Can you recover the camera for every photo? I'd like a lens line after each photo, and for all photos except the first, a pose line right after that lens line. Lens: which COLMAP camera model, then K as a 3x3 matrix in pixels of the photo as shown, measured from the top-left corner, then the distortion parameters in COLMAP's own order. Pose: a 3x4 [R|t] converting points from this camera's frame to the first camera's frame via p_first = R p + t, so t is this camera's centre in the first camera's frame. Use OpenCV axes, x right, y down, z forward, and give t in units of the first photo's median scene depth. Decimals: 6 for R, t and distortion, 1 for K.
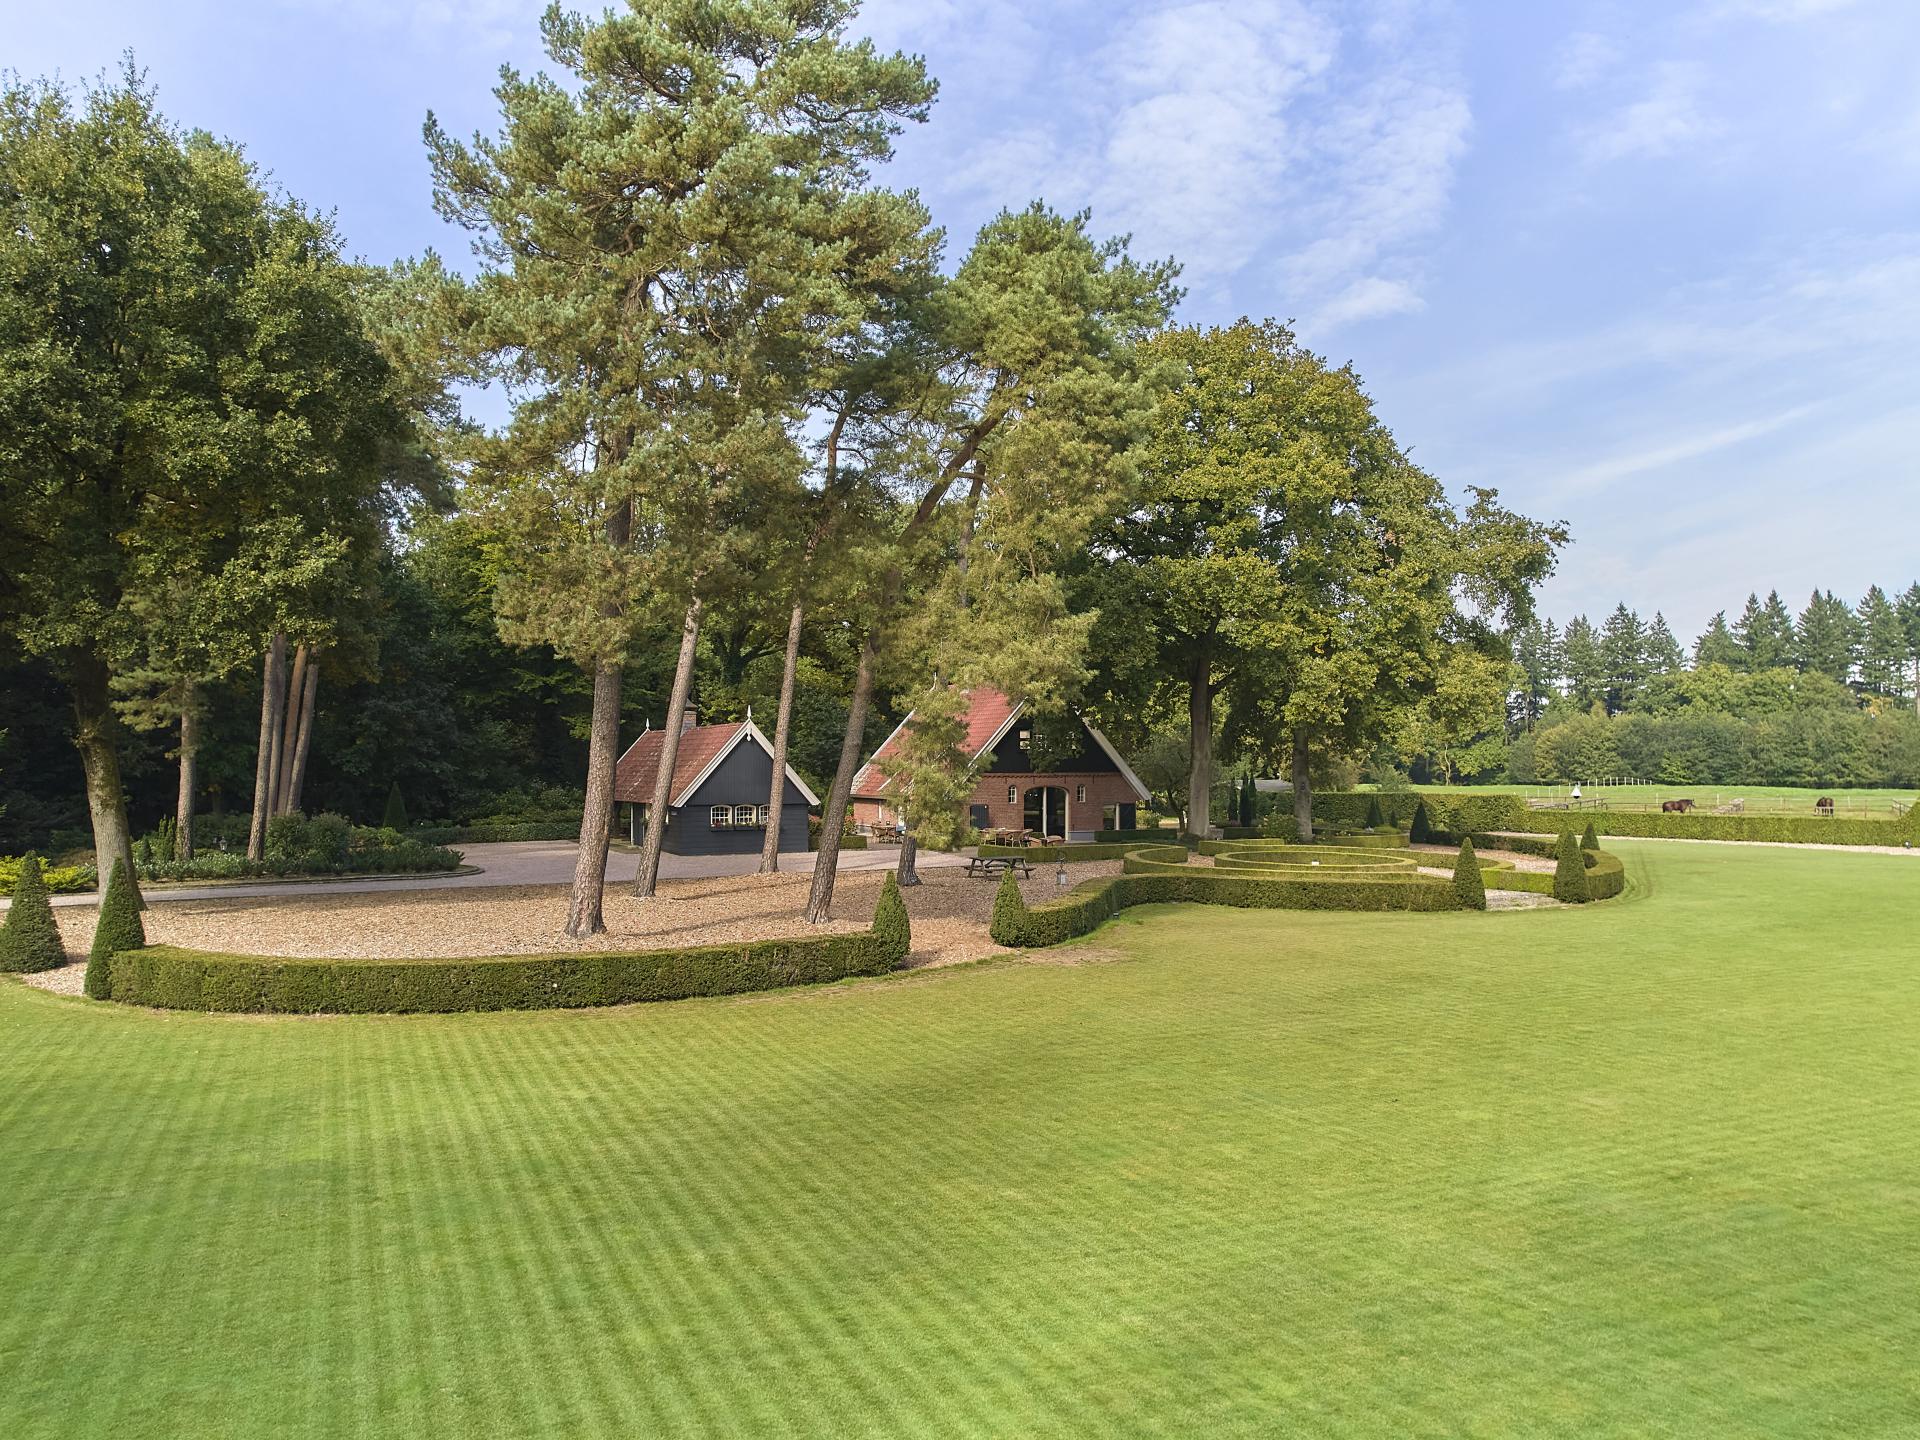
lens RADIAL K [[1398.6, 0, 960.0], [0, 1398.6, 720.0], [0, 0, 1]] dist [-0.045192, 0.002561]
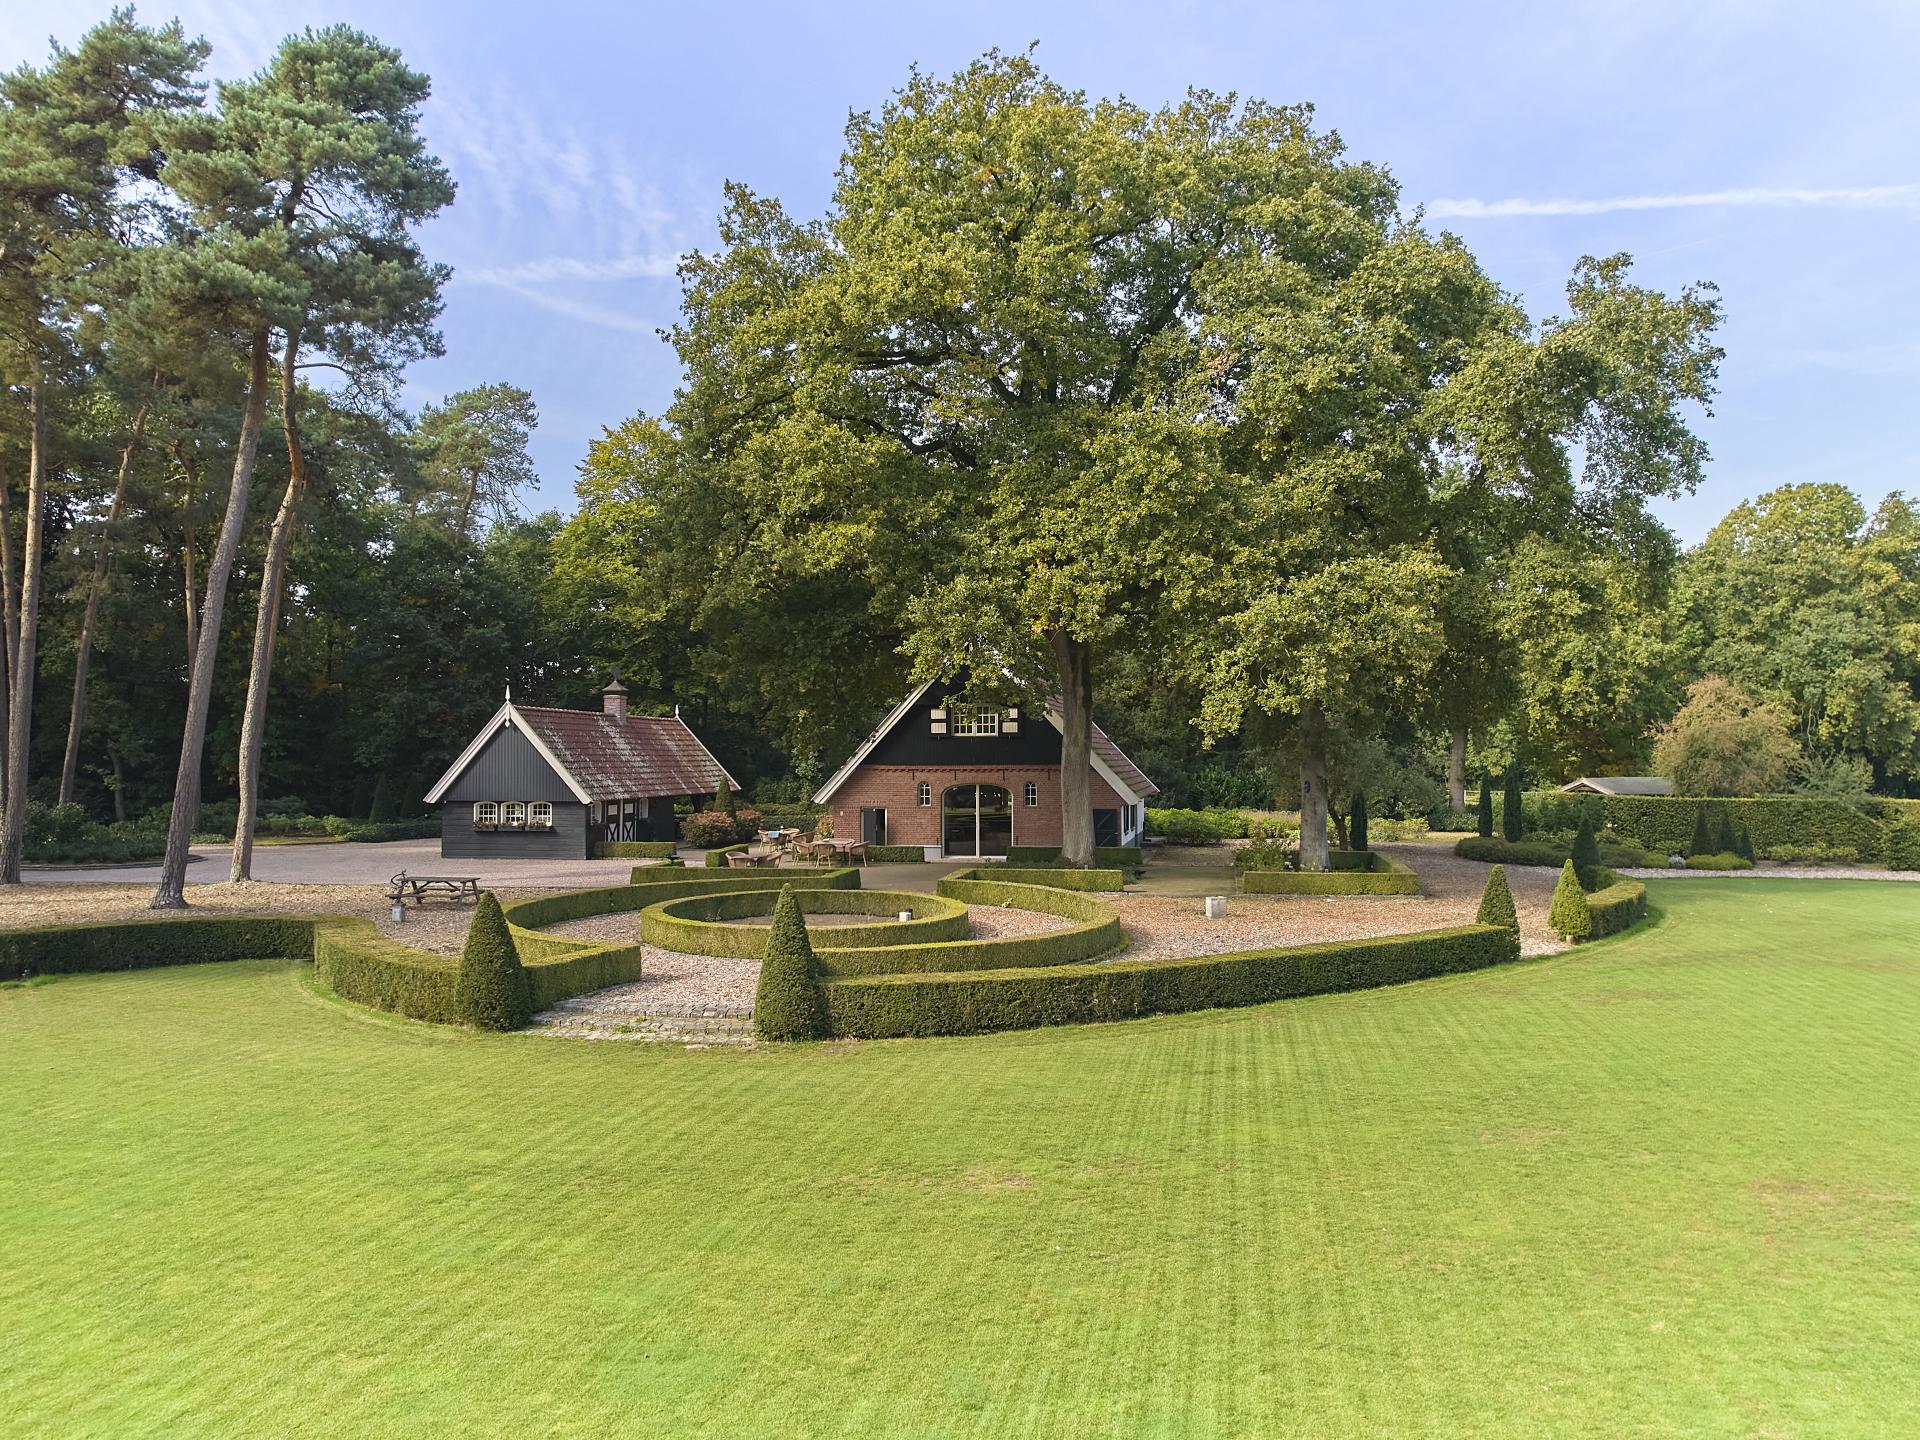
lens RADIAL K [[1398.6, 0, 960.0], [0, 1398.6, 720.0], [0, 0, 1]] dist [-0.045192, 0.002561]
pose [[0.818600, -0.017767, -0.574089, 0.501789], [0.020711, 0.999785, -0.001410, 0.015644], [0.573990, -0.010735, 0.818792, 0.413076]]
